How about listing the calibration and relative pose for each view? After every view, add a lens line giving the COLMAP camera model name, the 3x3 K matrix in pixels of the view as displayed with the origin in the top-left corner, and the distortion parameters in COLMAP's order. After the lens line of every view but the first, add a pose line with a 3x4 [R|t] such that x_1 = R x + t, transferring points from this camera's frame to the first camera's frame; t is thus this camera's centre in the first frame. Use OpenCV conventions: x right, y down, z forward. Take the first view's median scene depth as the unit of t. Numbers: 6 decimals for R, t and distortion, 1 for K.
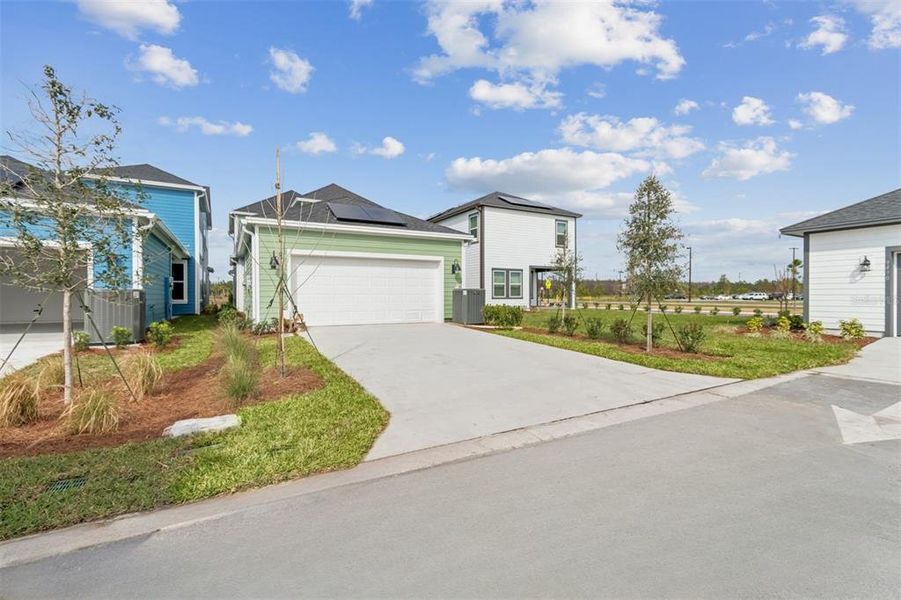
lens RADIAL K [[401.6, 0, 449.0], [0, 401.6, 286.3], [0, 0, 1]] dist [0.002261, -0.000124]
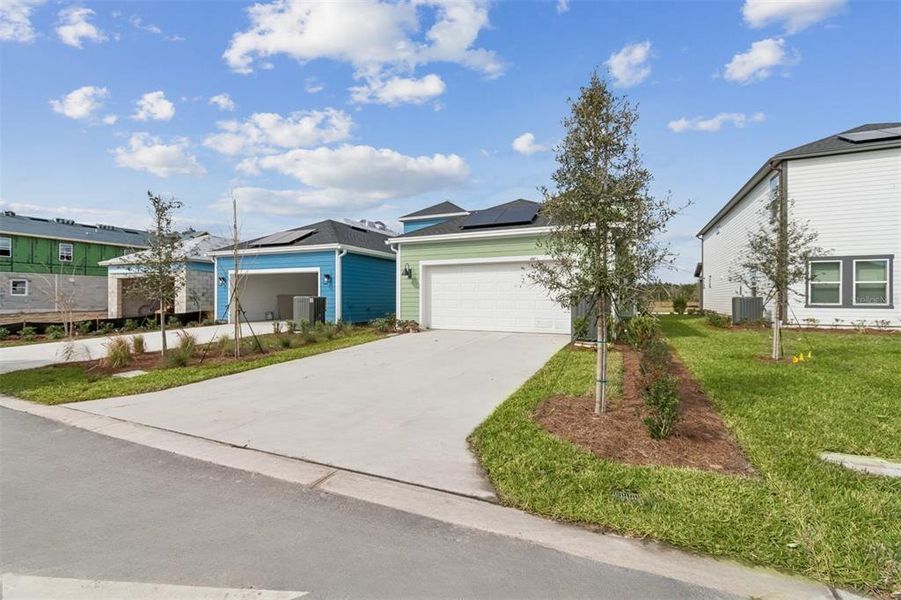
lens RADIAL K [[401.6, 0, 449.0], [0, 401.6, 286.3], [0, 0, 1]] dist [0.002261, -0.000124]
pose [[0.580276, -0.021597, -0.814133, 0.593433], [0.014843, 0.999763, -0.015943, 0.001099], [0.814285, -0.002833, 0.580459, 0.389142]]
